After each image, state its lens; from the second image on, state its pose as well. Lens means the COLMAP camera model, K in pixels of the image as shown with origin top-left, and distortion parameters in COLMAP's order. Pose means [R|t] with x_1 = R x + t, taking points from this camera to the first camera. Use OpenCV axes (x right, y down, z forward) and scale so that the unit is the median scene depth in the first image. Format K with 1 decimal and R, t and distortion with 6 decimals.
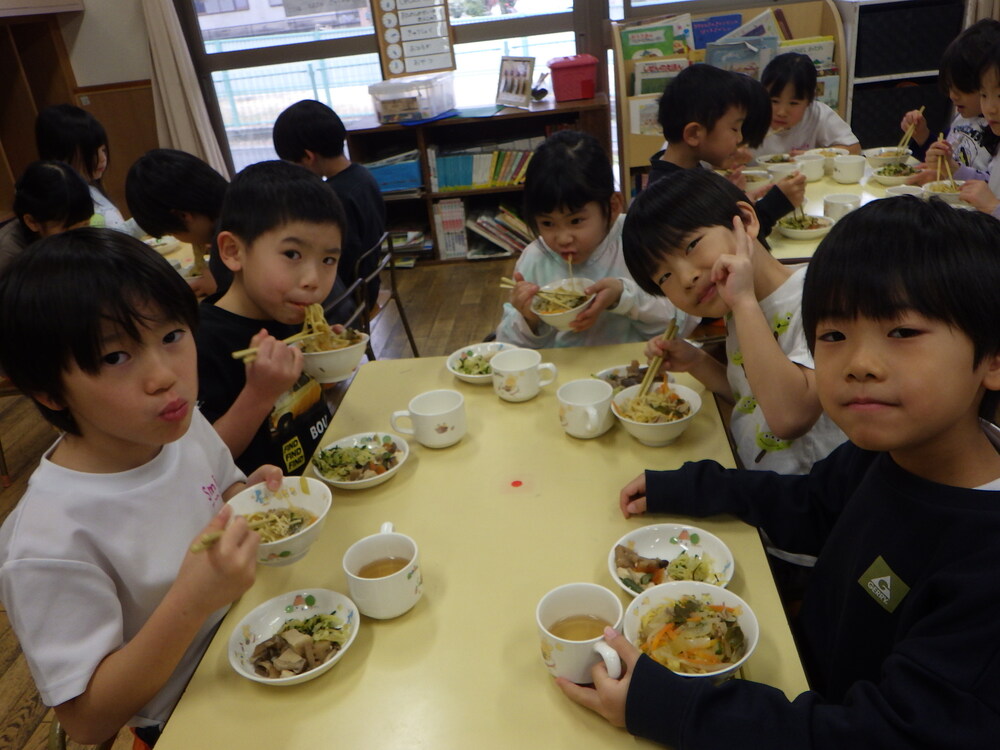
lens RADIAL K [[827.1, 0, 500.0], [0, 827.1, 375.0], [0, 0, 1]] dist [-0.009083, 0.002097]
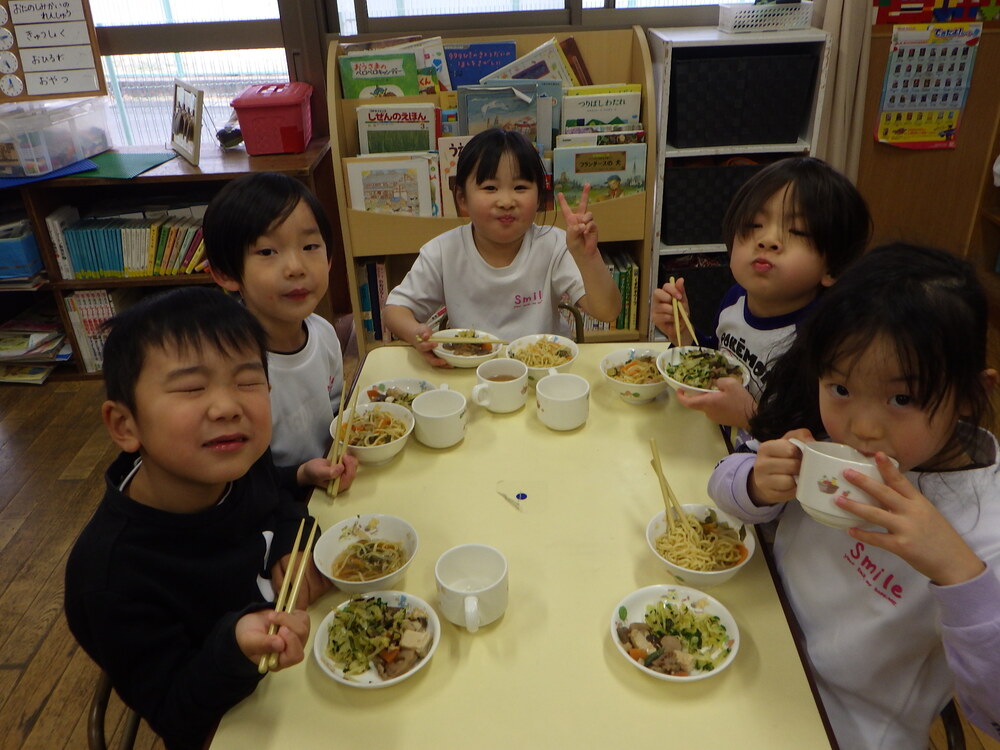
lens RADIAL K [[827.1, 0, 500.0], [0, 827.1, 375.0], [0, 0, 1]] dist [-0.009083, 0.002097]
pose [[0.993296, 0.018448, 0.114120, 0.202286], [-0.024016, 0.998577, 0.047614, -0.189327], [-0.113079, -0.050036, 0.992325, 0.297788]]
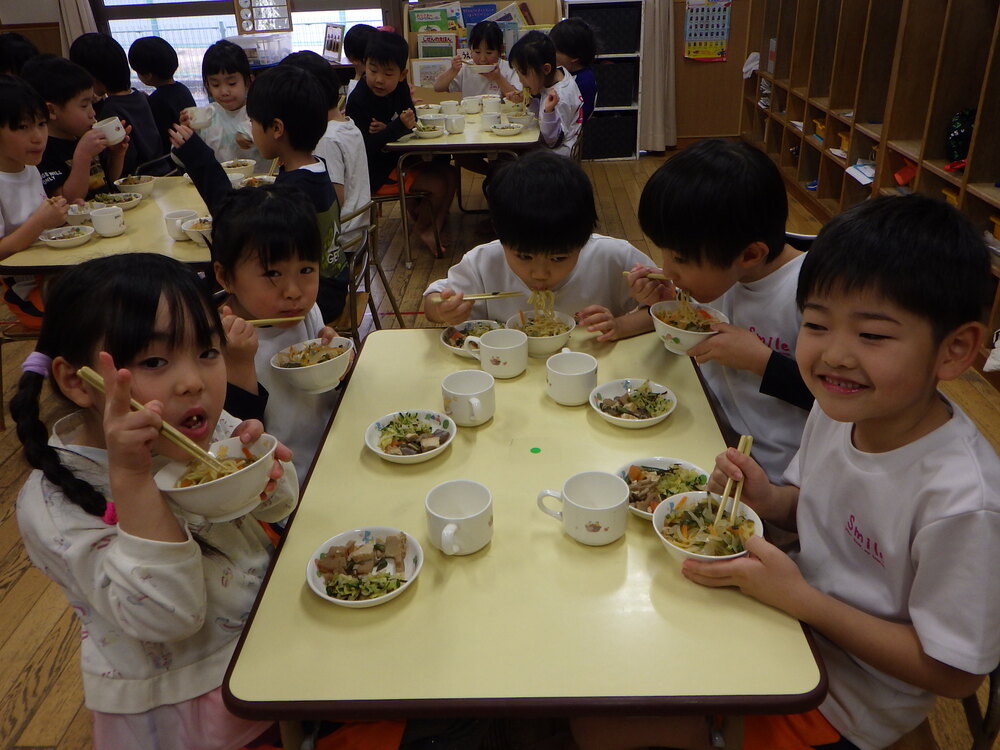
lens RADIAL K [[827.1, 0, 500.0], [0, 827.1, 375.0], [0, 0, 1]] dist [-0.009083, 0.002097]
pose [[0.996510, 0.039510, 0.073529, 0.217136], [-0.041446, 0.998828, 0.024990, 0.151004], [-0.072456, -0.027951, 0.996980, -0.403419]]
